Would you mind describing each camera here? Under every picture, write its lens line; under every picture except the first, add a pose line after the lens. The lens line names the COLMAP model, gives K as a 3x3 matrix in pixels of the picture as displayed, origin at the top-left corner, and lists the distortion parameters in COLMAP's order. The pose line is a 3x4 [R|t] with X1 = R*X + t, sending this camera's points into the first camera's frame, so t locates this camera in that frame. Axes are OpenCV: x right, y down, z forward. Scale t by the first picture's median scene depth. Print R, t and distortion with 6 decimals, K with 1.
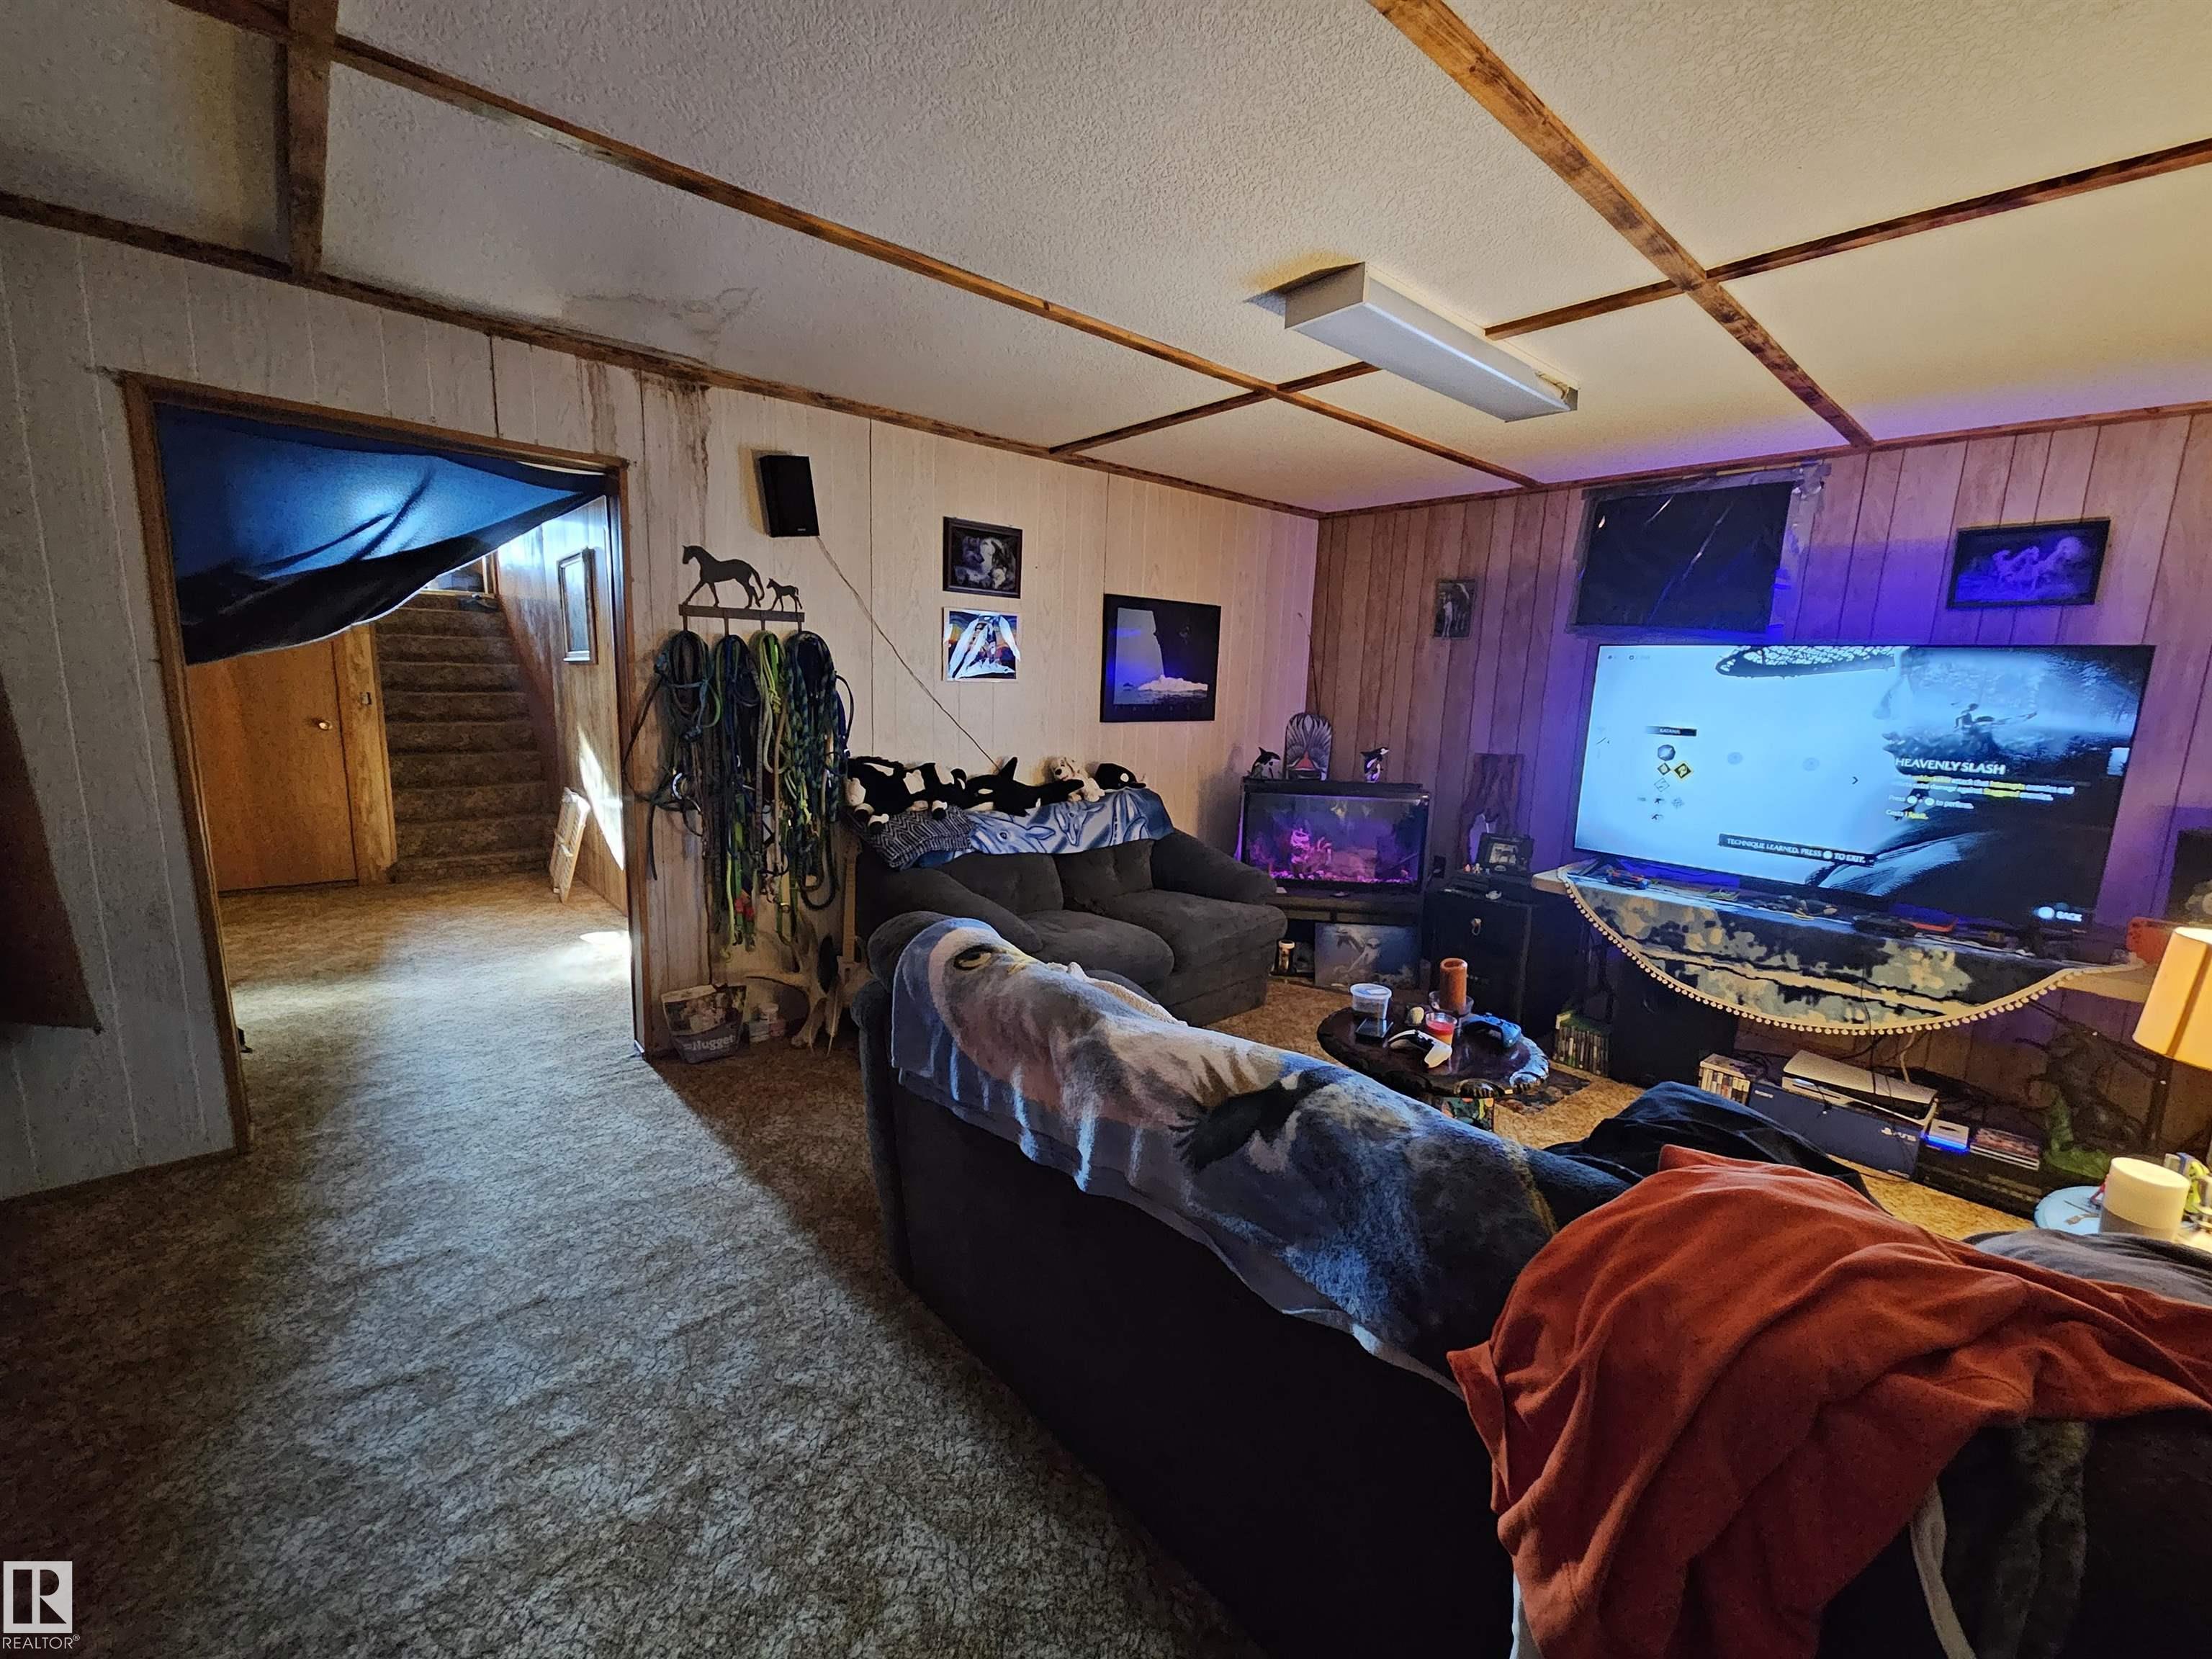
lens RADIAL K [[905.3, 0, 1114.5], [0, 905.3, 836.3], [0, 0, 1]] dist [-0.000699, -0.000376]
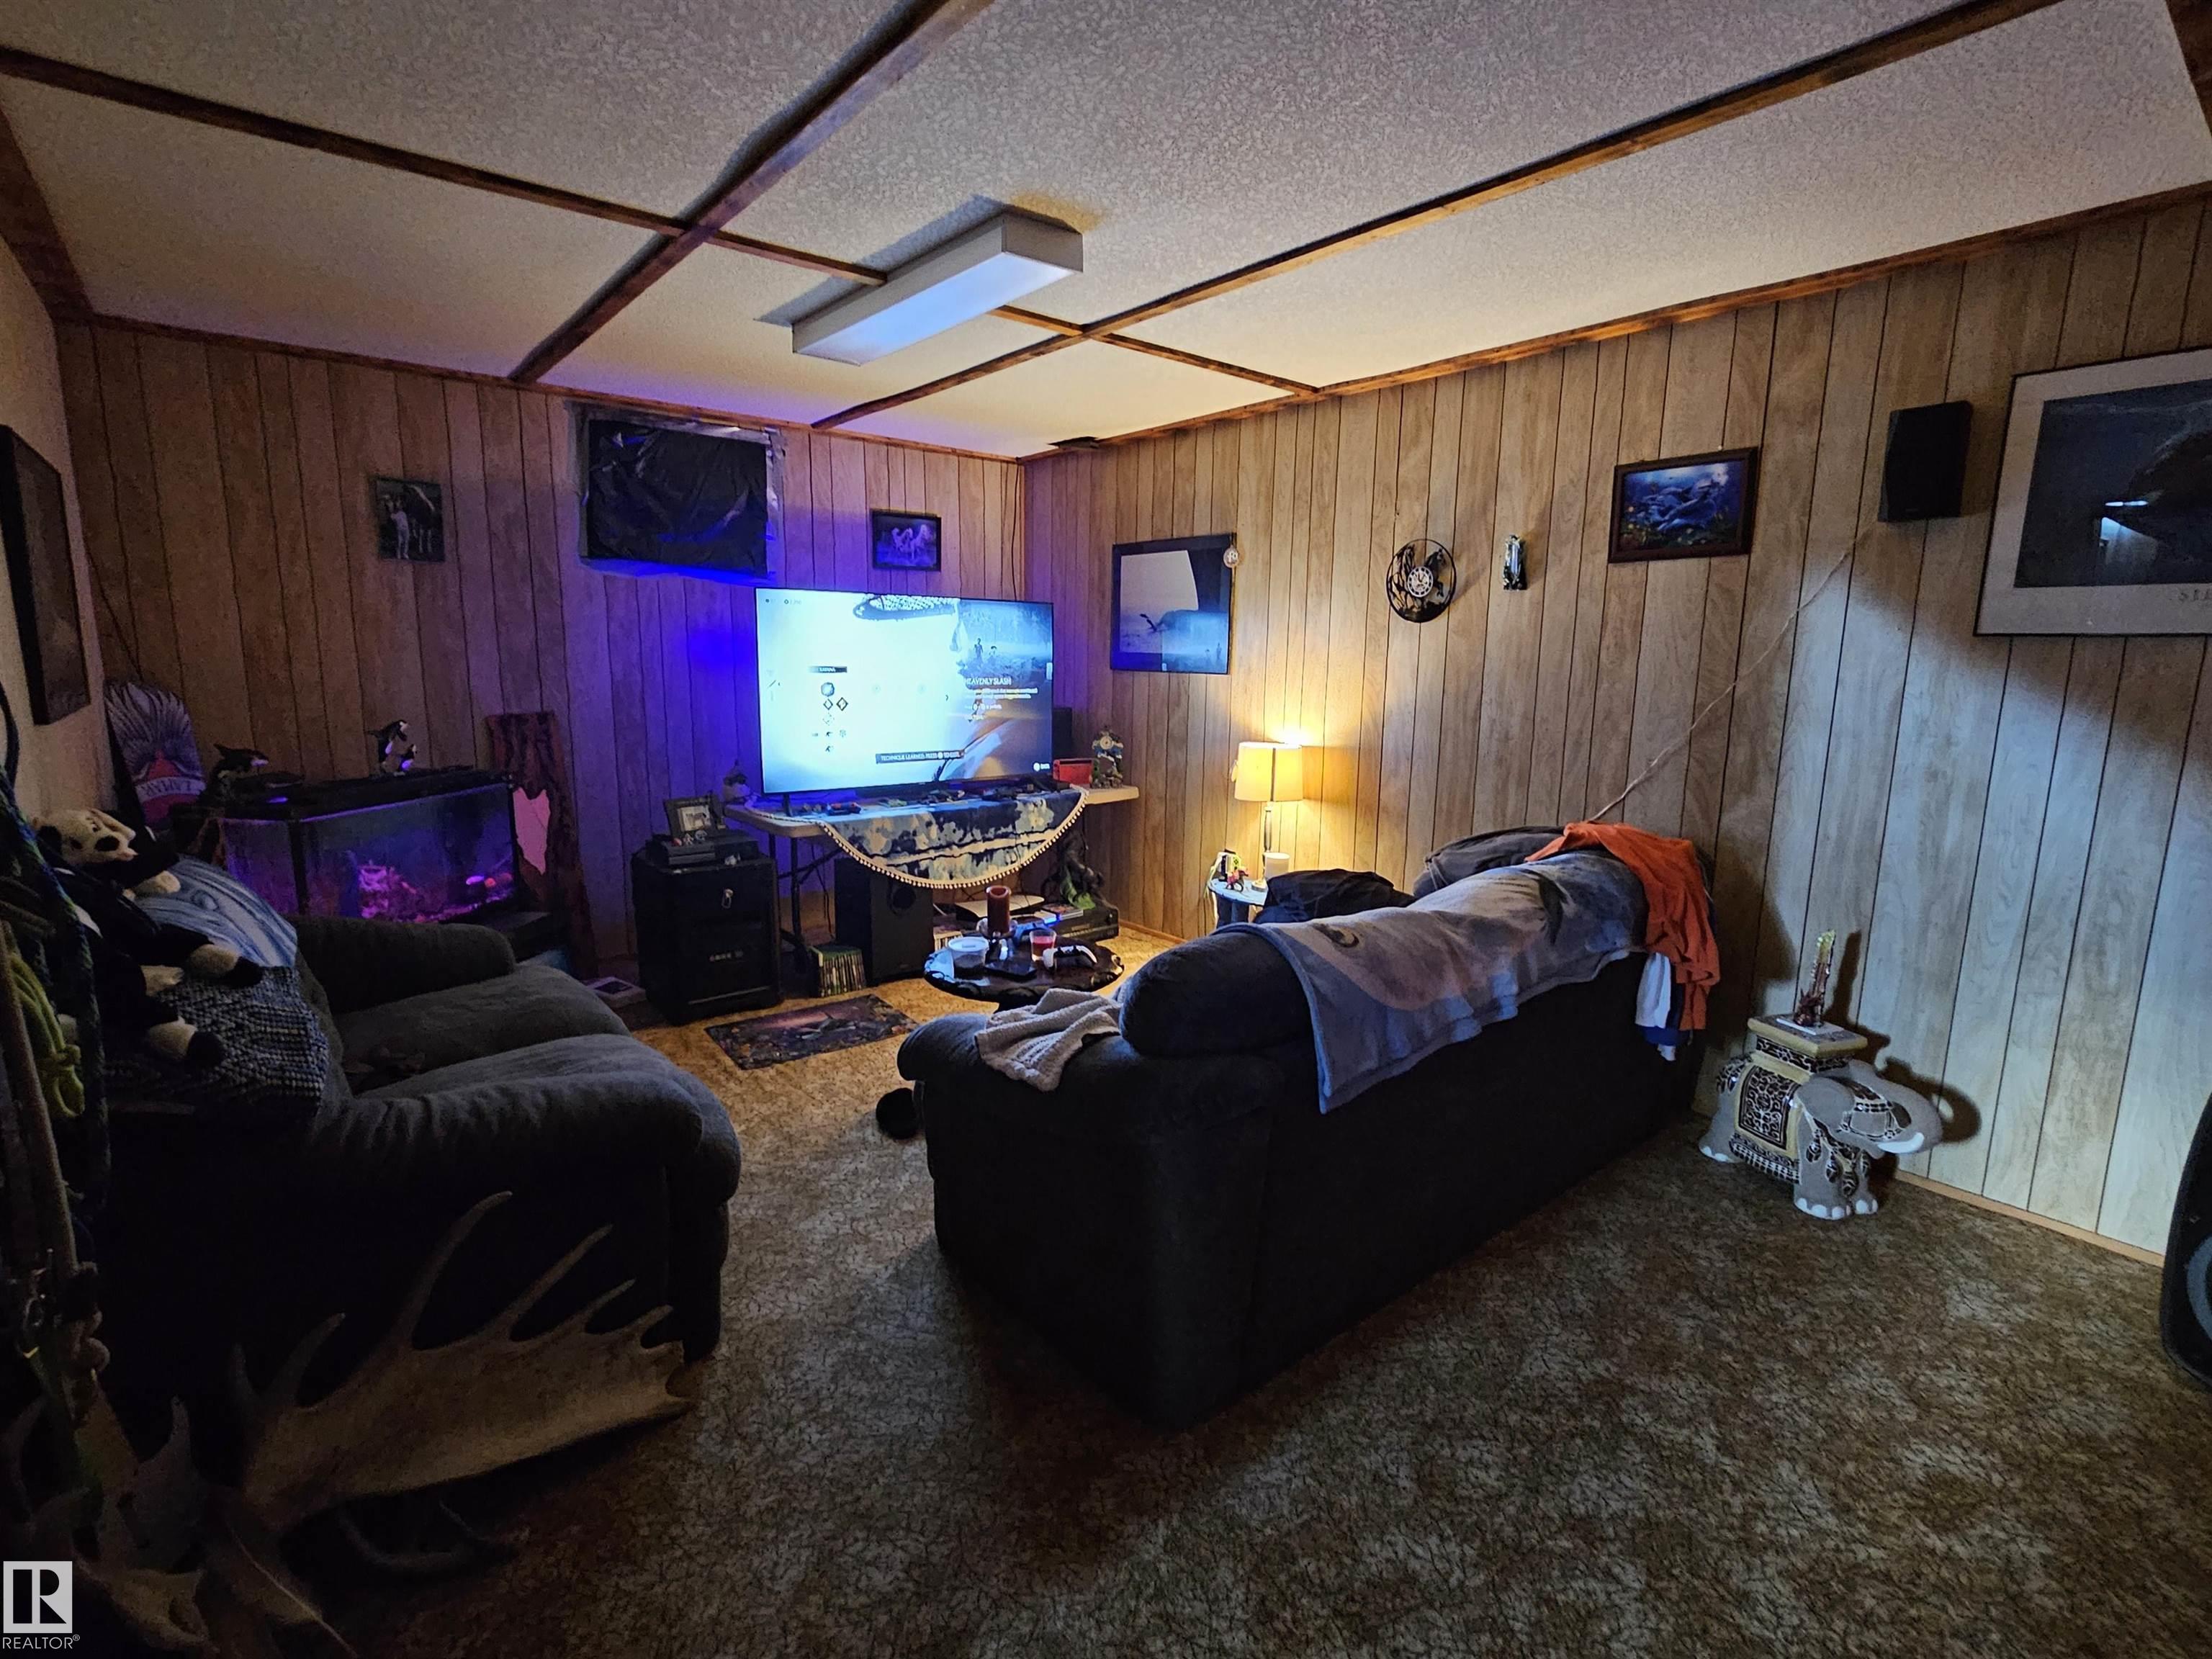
lens RADIAL K [[1024.3, 0, 1106.0], [0, 1024.3, 829.5], [0, 0, 1]] dist [-0.001099, -0.001371]
pose [[0.050258, -0.205596, 0.977346, -0.664304], [0.162387, 0.967243, 0.195120, -0.123294], [-0.985446, 0.148902, 0.081998, 0.629592]]
